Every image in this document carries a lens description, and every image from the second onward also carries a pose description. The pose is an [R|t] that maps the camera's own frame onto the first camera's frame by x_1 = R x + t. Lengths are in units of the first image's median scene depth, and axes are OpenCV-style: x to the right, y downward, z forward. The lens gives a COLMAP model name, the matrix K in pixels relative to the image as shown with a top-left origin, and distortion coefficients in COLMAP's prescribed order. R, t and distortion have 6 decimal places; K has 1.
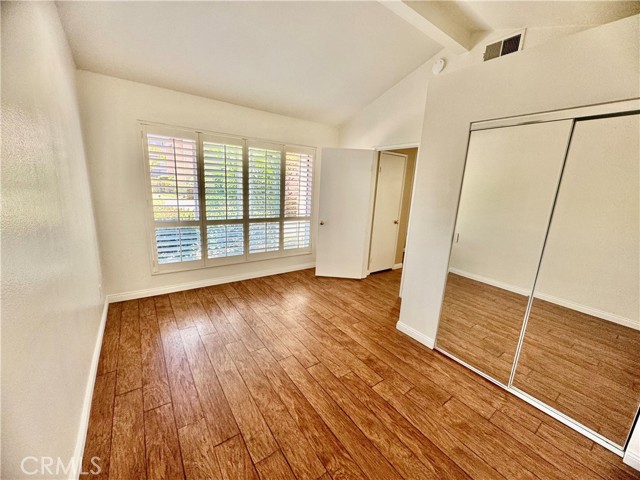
lens RADIAL K [[255.0, 0, 321.1], [0, 255.0, 240.1], [0, 0, 1]] dist [-0.001392, -0.000181]
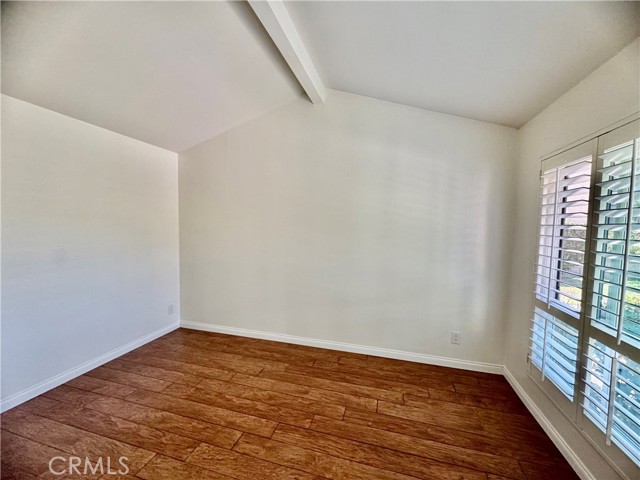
lens RADIAL K [[255.0, 0, 322.4], [0, 255.0, 239.8], [0, 0, 1]] dist [-0.001392, -0.000181]
pose [[-0.778217, -0.029688, -0.627293, 0.322525], [-0.190099, 0.963154, 0.190253, -0.376003], [0.598532, 0.267306, -0.755187, 1.782633]]
